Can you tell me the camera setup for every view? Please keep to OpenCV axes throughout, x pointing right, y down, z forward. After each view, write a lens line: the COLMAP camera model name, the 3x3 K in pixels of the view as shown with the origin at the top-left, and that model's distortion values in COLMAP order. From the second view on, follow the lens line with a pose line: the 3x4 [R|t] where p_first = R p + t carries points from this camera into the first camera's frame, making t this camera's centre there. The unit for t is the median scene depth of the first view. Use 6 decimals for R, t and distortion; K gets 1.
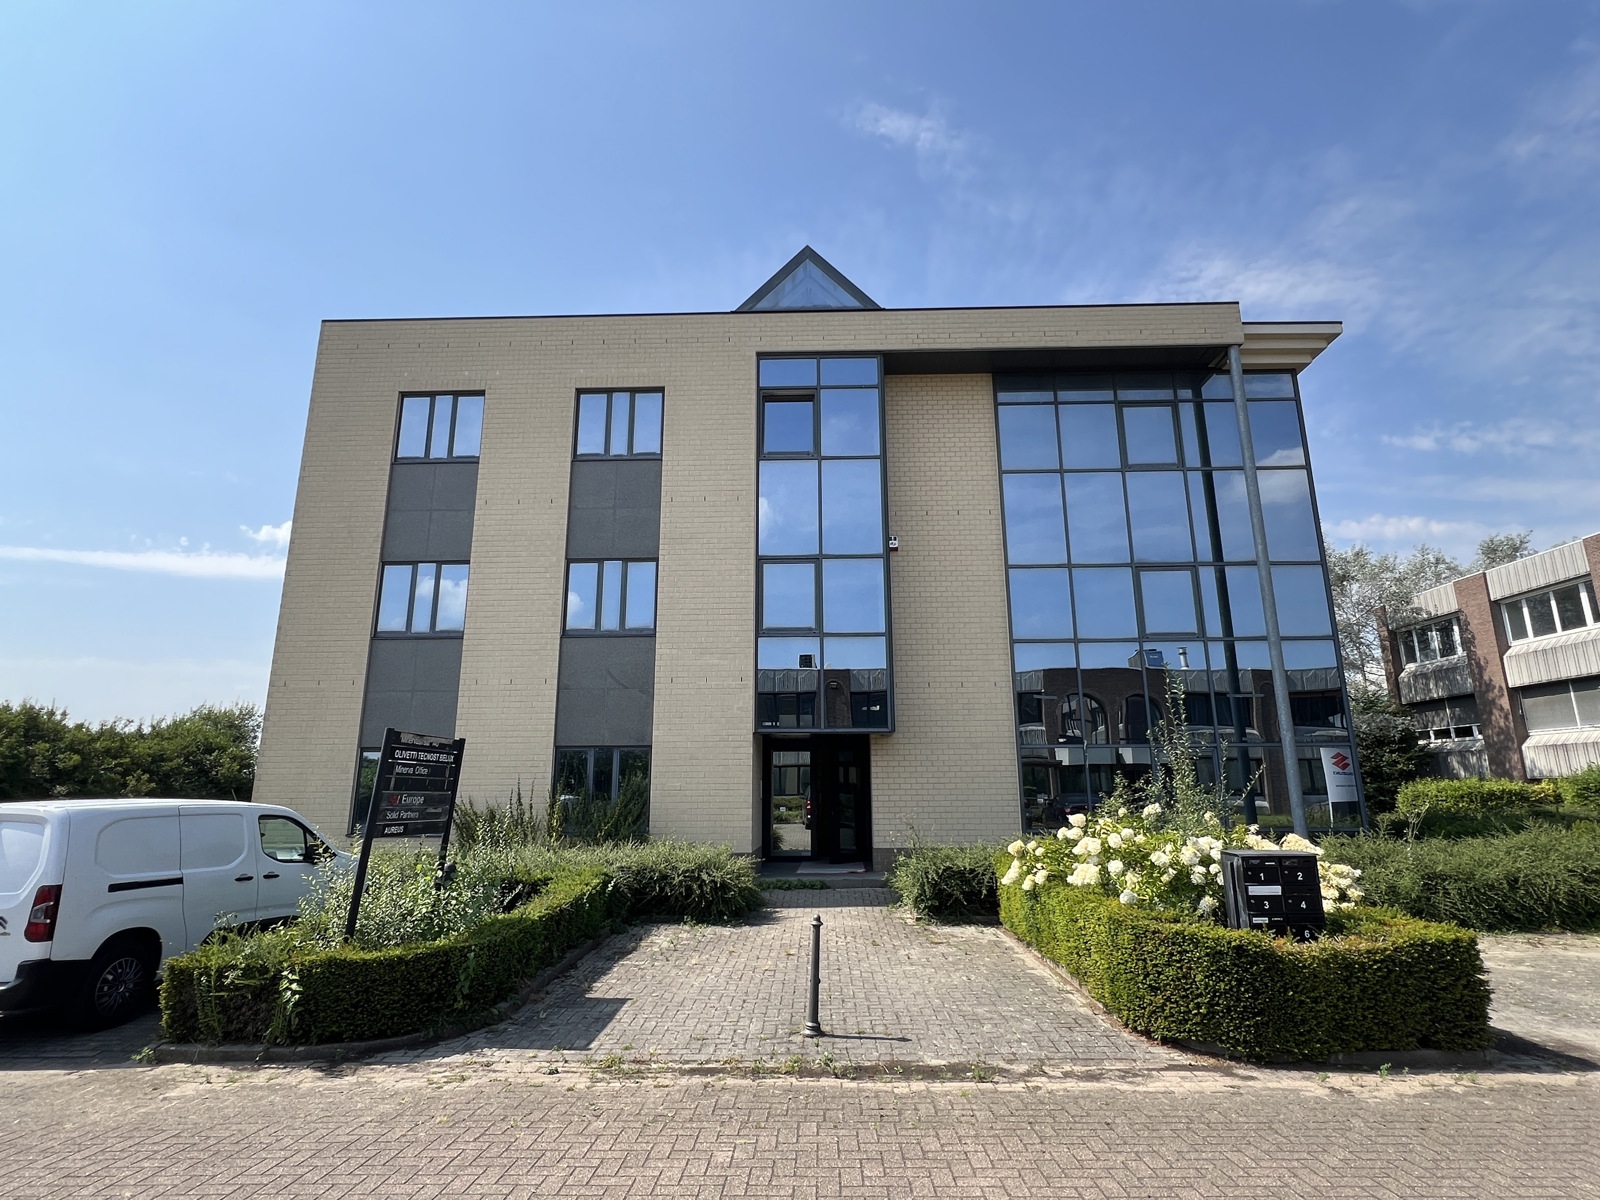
lens RADIAL K [[818.0, 0, 800.0], [0, 818.0, 600.0], [0, 0, 1]] dist [-0.002143, 0.001369]
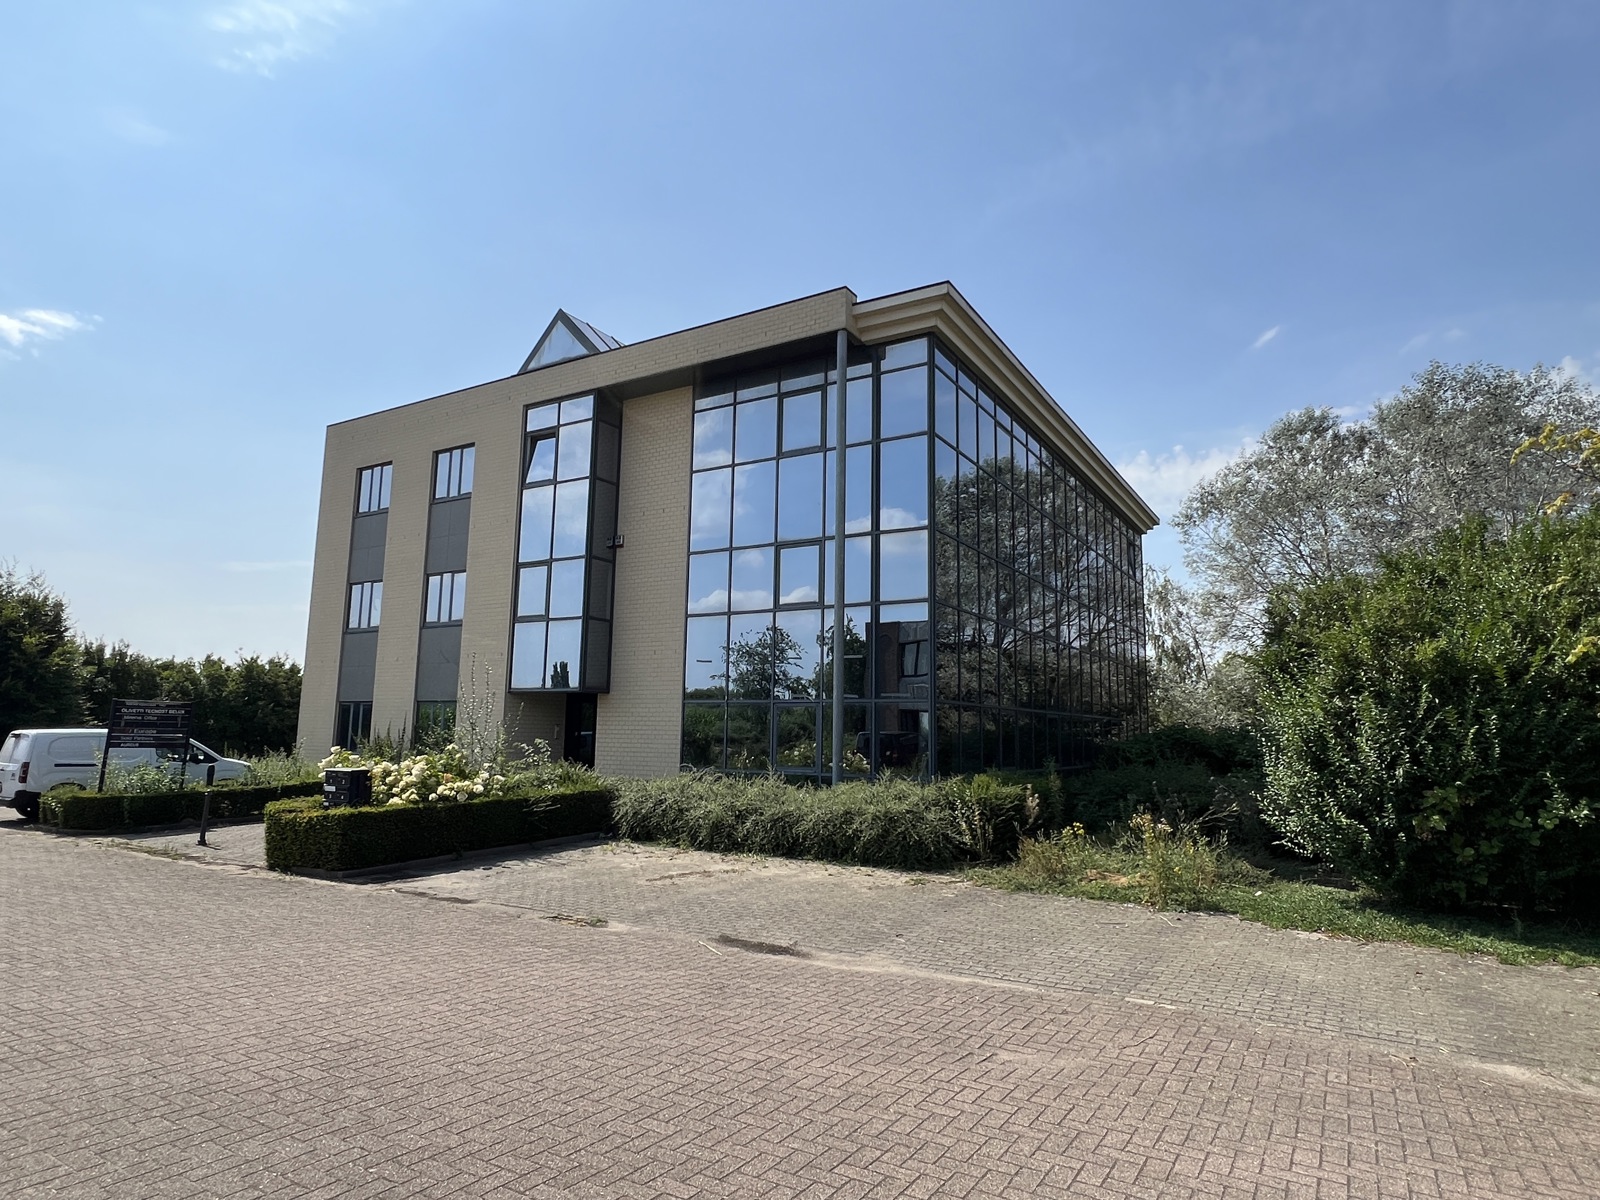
lens RADIAL K [[923.1, 0, 800.0], [0, 923.1, 600.0], [0, 0, 1]] dist [0.008447, -0.001032]
pose [[0.865264, -0.051278, -0.498687, 1.069202], [0.092457, 0.994014, 0.058209, -0.037008], [0.492716, -0.096473, 0.864826, -0.099629]]
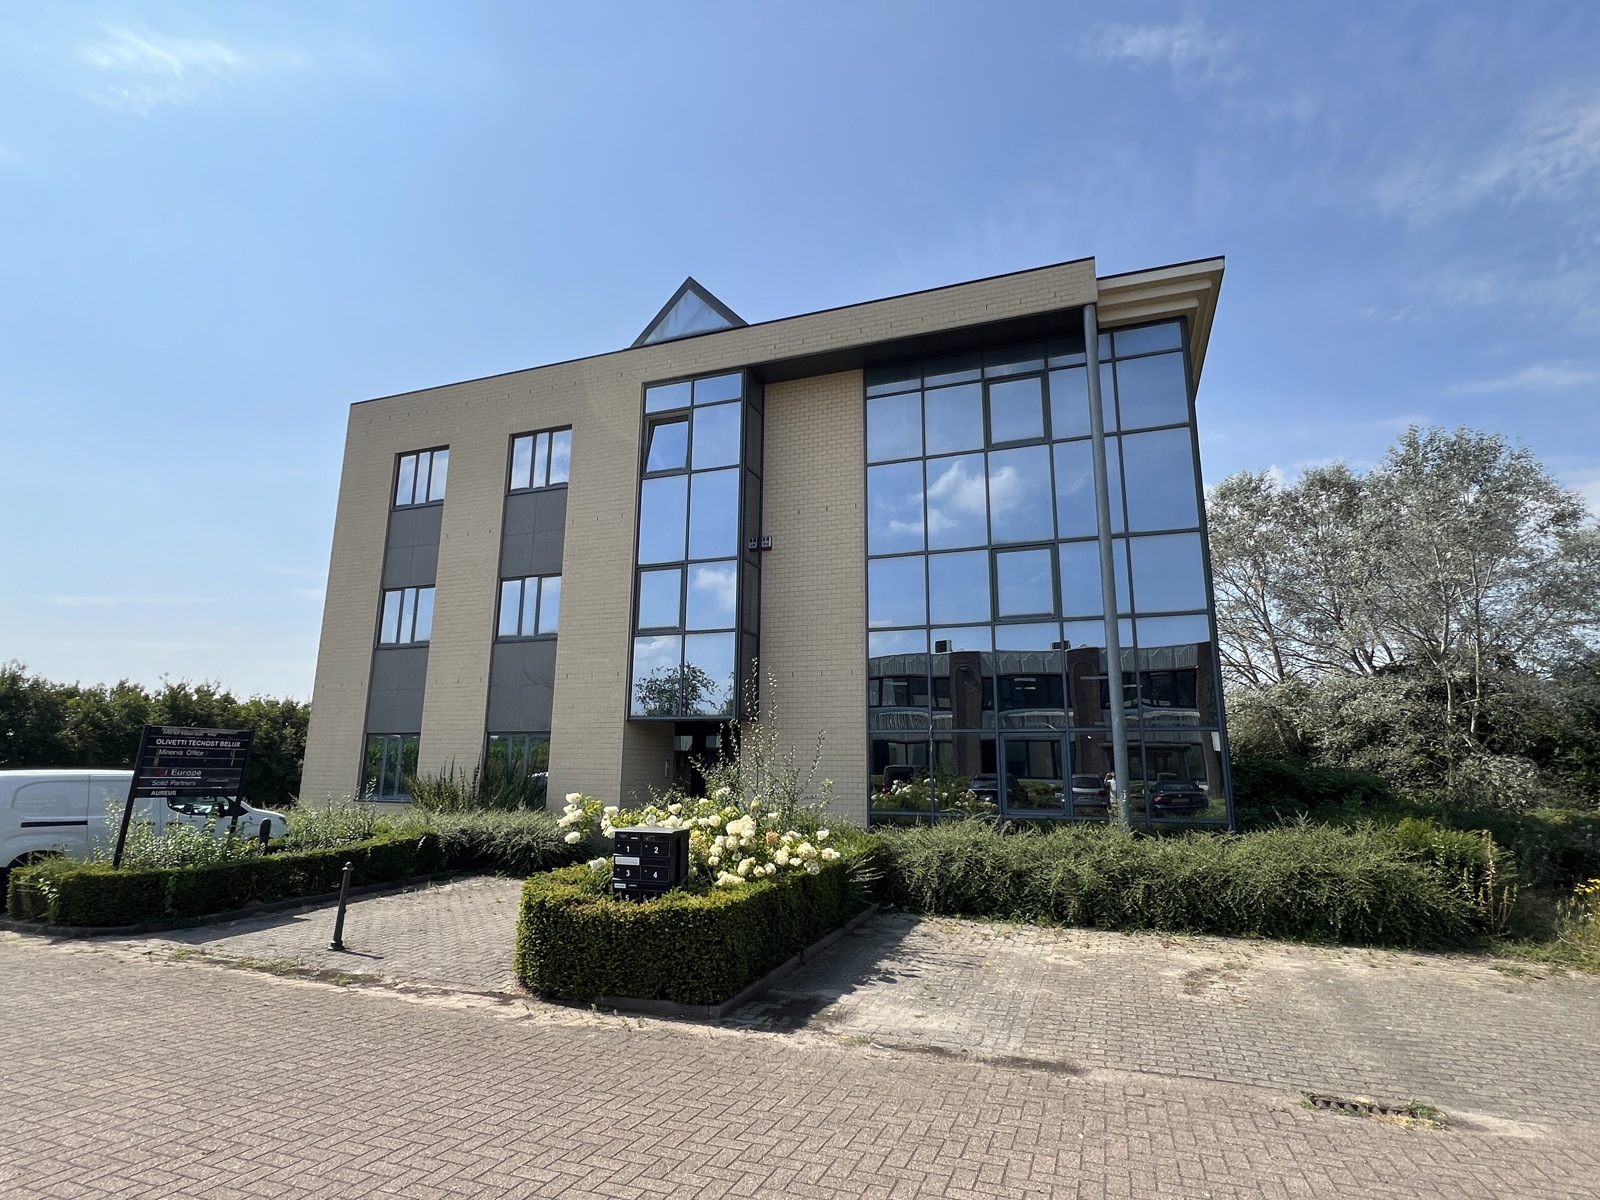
lens RADIAL K [[818.0, 0, 800.0], [0, 818.0, 600.0], [0, 0, 1]] dist [-0.002143, 0.001369]
pose [[0.944666, -0.053667, -0.323614, 0.505156], [0.061635, 0.997995, 0.014414, -0.007563], [0.322192, -0.033563, 0.946079, -0.005311]]
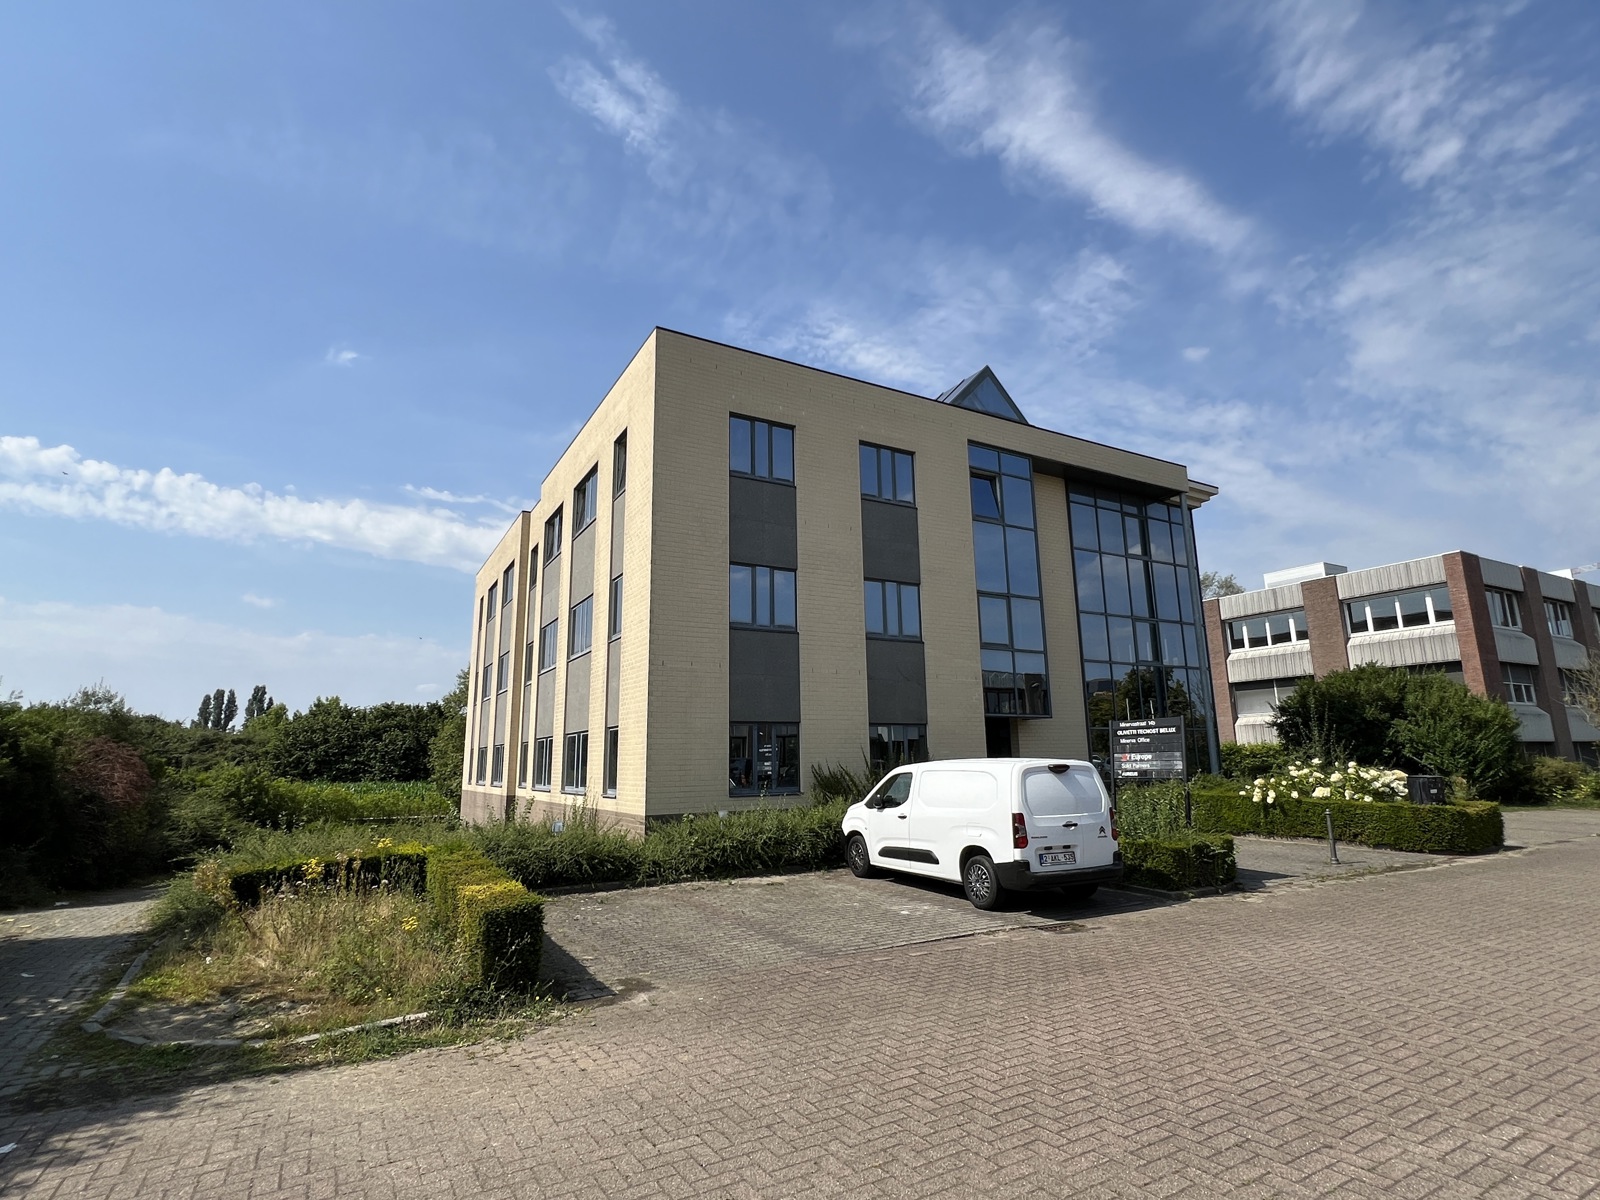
lens RADIAL K [[791.7, 0, 800.0], [0, 791.7, 600.0], [0, 0, 1]] dist [-0.002753, -0.000070]
pose [[0.859715, 0.096485, 0.501578, -0.947077], [-0.108786, 0.994054, -0.004758, 0.002259], [-0.499054, -0.050474, 0.865100, -0.023742]]
